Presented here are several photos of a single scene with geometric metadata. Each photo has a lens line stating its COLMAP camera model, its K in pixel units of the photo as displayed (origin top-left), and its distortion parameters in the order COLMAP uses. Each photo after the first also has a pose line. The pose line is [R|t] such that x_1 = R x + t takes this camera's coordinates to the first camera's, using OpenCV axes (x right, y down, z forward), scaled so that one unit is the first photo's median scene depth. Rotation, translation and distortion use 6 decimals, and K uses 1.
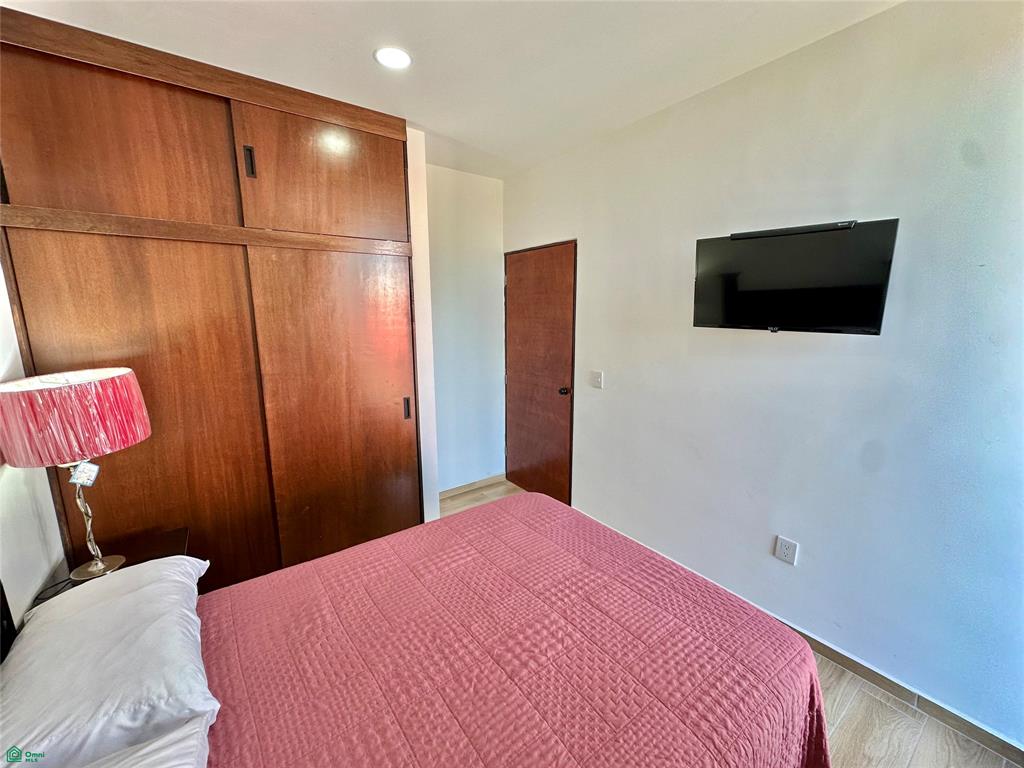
lens RADIAL K [[408.9, 0, 513.2], [0, 408.9, 387.4], [0, 0, 1]] dist [-0.004775, 0.001131]
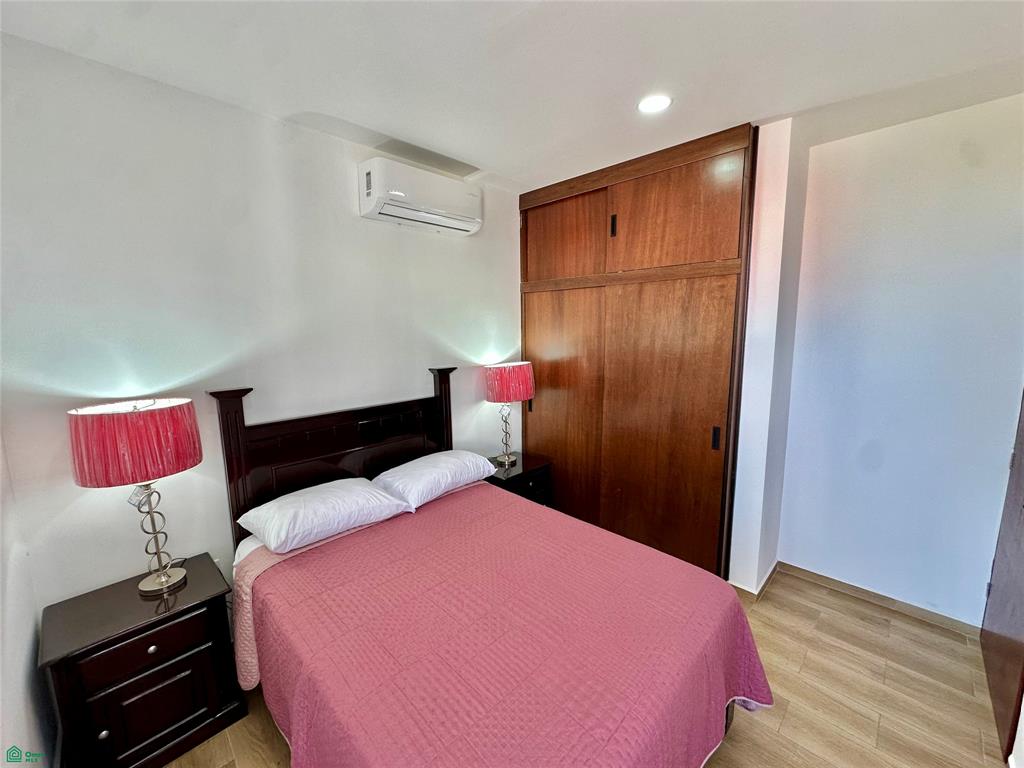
lens RADIAL K [[408.9, 0, 512.7], [0, 408.9, 384.7], [0, 0, 1]] dist [-0.004775, 0.001131]
pose [[0.154013, 0.147486, -0.976999, 0.693890], [-0.173065, 0.977538, 0.120286, -0.124362], [0.972794, 0.150558, 0.176079, 0.474546]]
